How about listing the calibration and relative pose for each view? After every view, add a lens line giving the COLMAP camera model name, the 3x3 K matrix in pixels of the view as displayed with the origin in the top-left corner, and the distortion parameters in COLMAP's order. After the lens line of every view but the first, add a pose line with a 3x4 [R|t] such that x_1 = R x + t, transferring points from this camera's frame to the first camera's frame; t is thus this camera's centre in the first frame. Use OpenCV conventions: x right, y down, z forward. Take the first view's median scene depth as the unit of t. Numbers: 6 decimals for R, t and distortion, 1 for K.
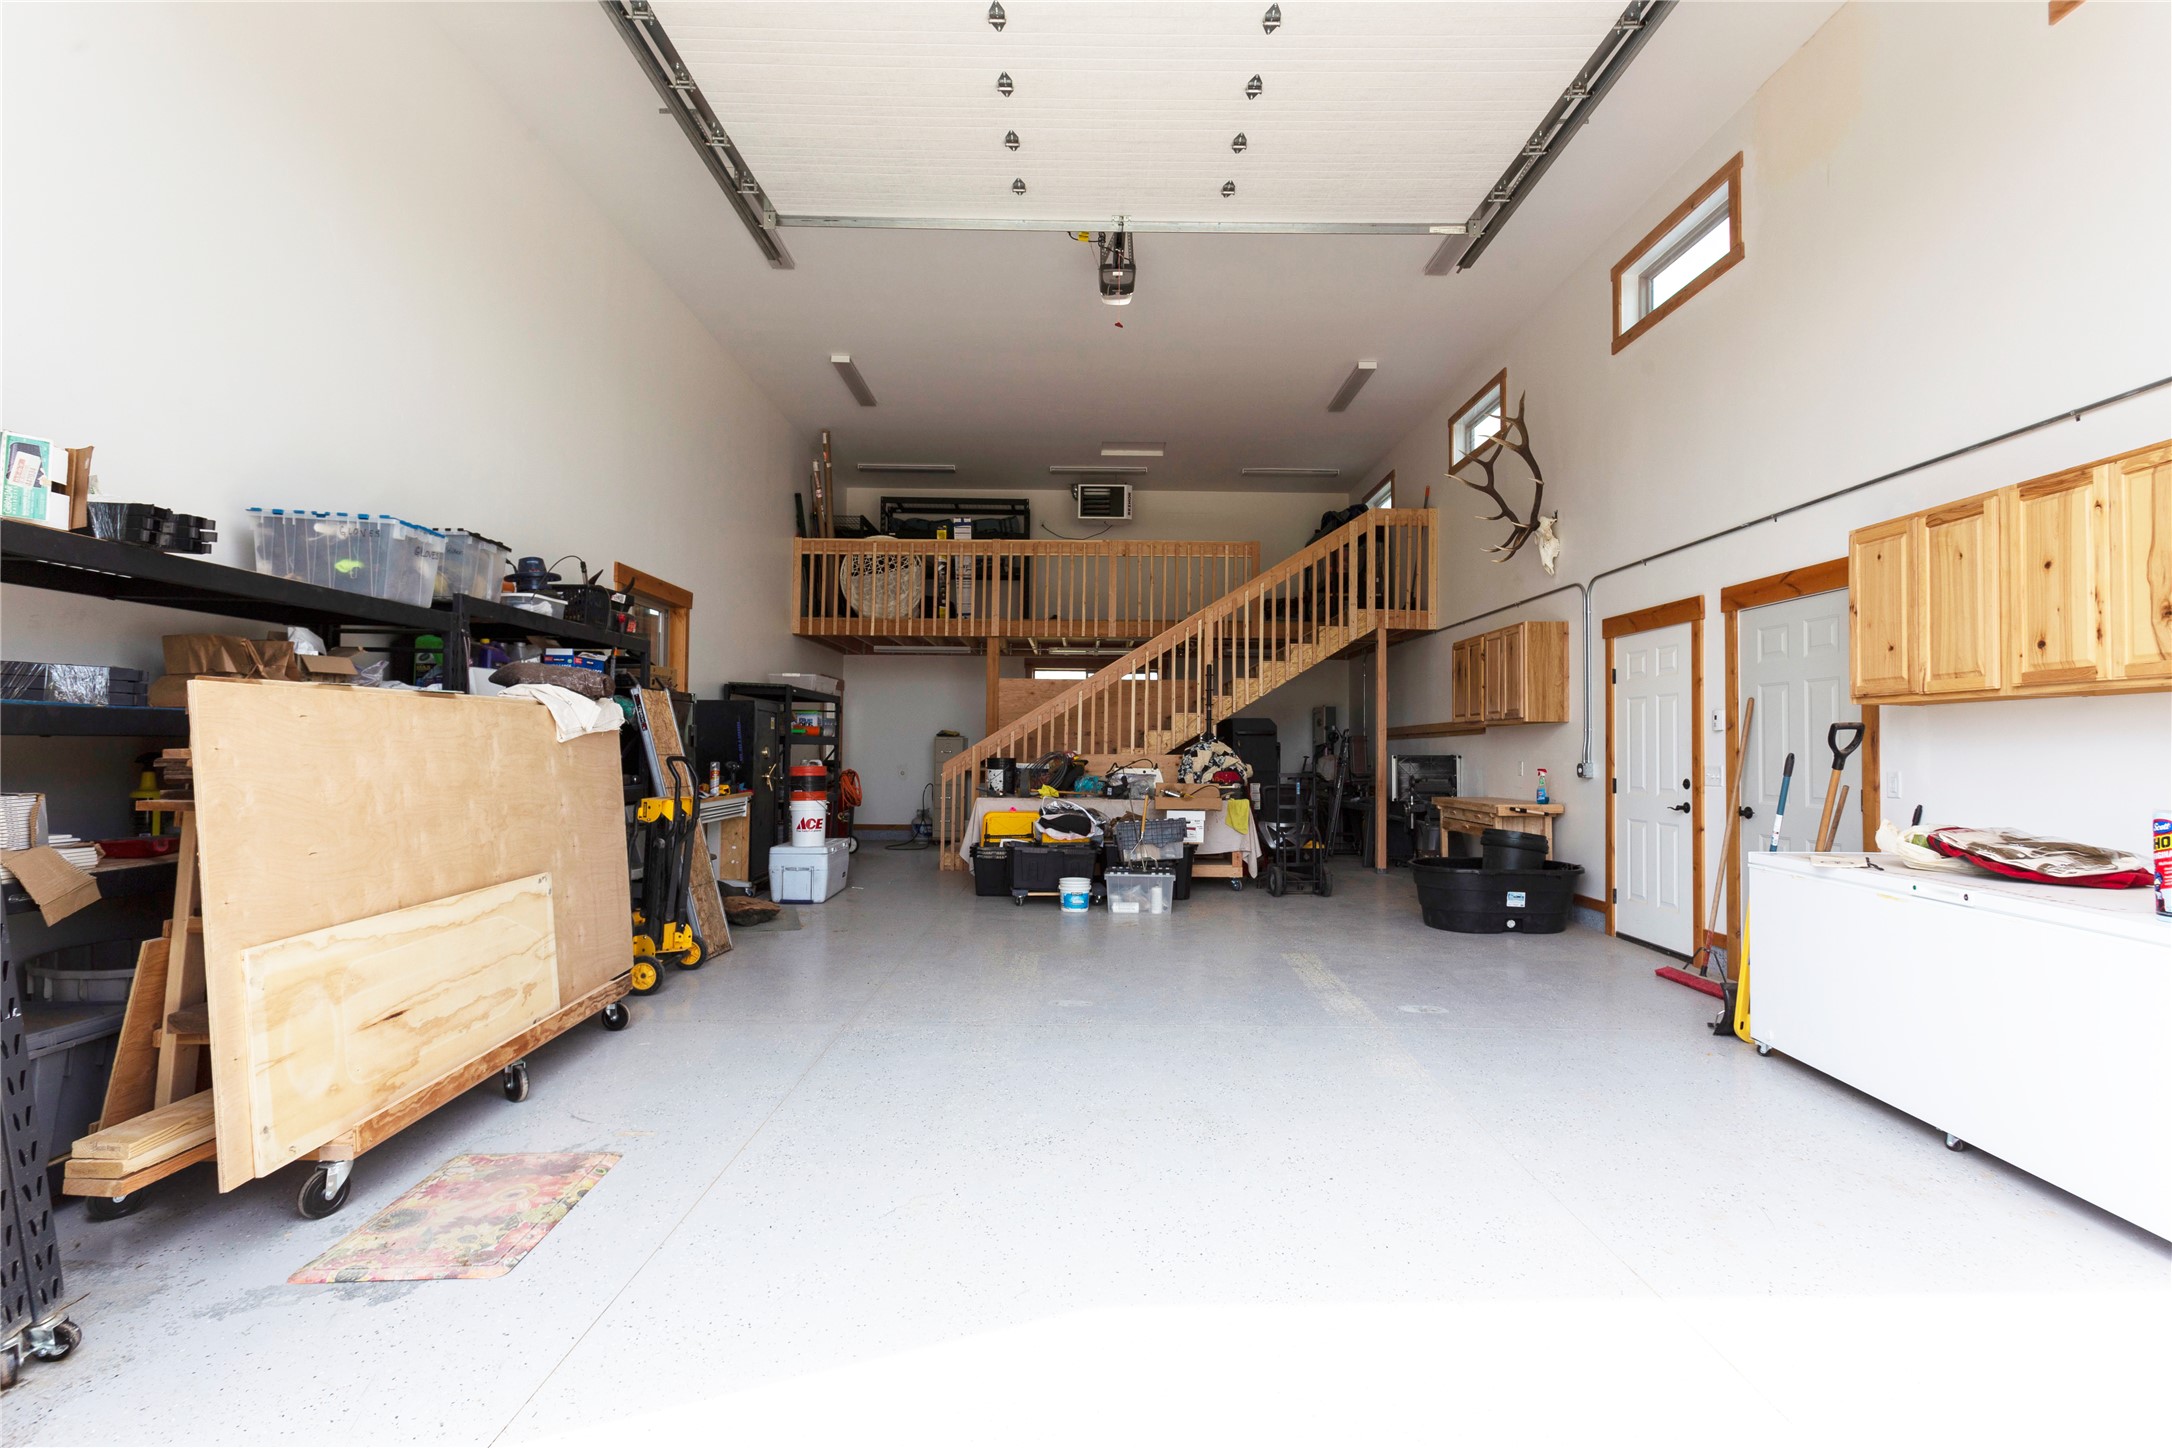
lens RADIAL K [[1036.1, 0, 1078.6], [0, 1036.1, 721.4], [0, 0, 1]] dist [-0.003304, 0.000683]
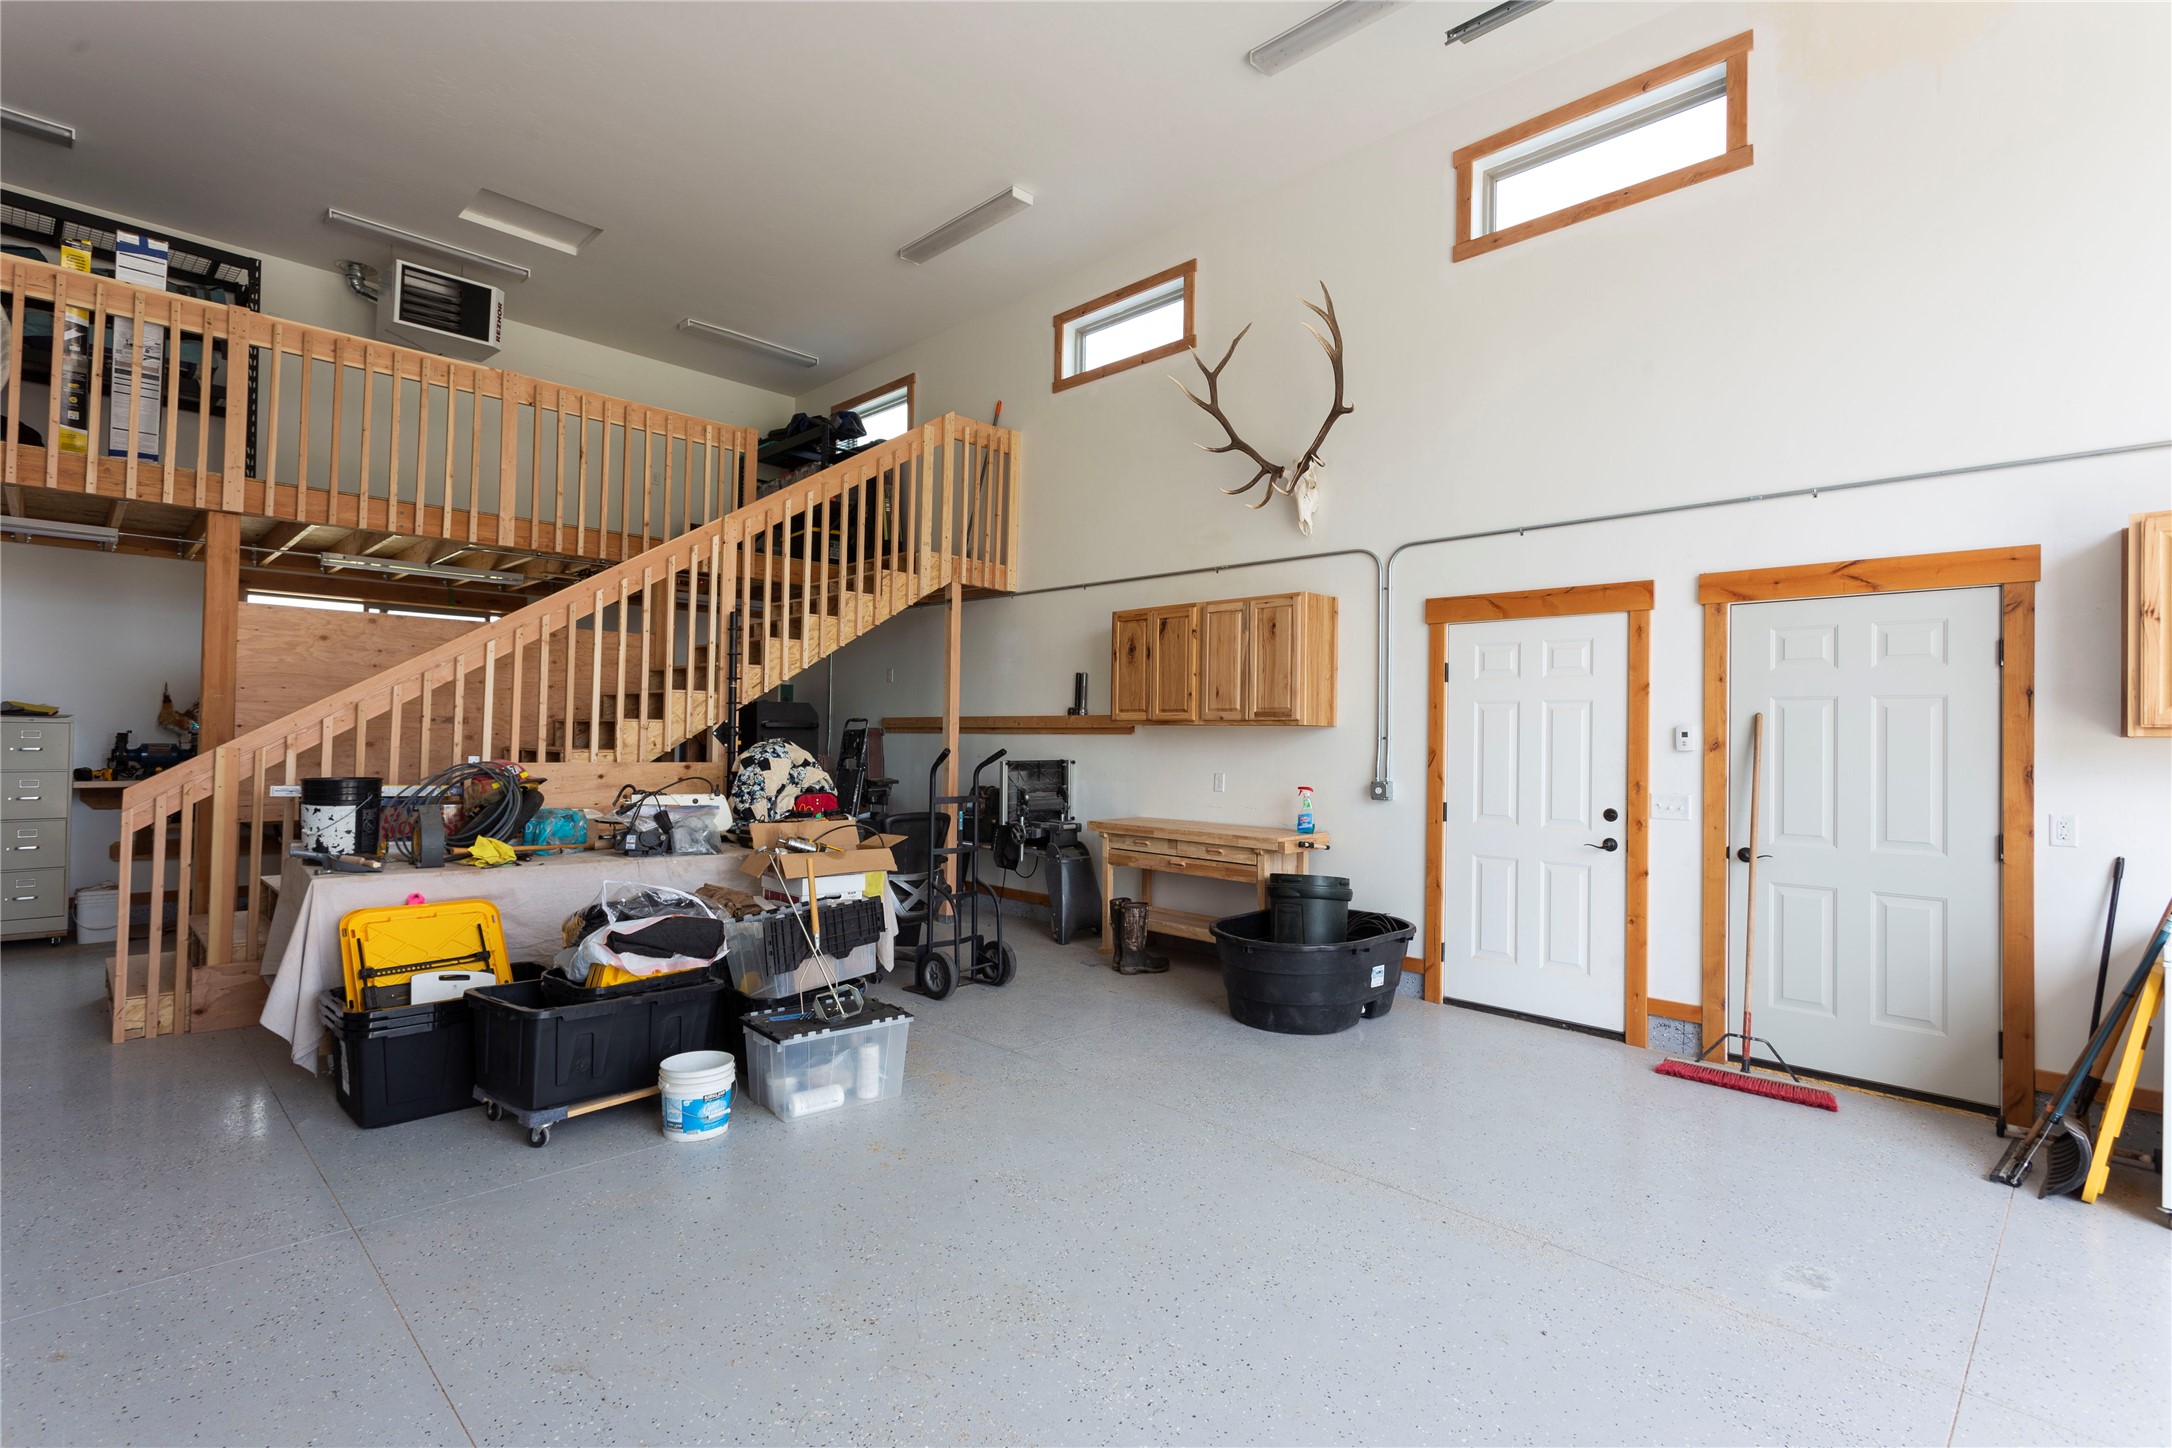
lens RADIAL K [[1036.1, 0, 1095.7], [0, 1036.1, 729.8], [0, 0, 1]] dist [-0.003304, 0.000683]
pose [[0.704959, 0.008198, 0.709200, -0.172524], [-0.032096, 0.999278, 0.020353, -0.005891], [-0.708521, -0.037110, 0.704713, 0.478860]]
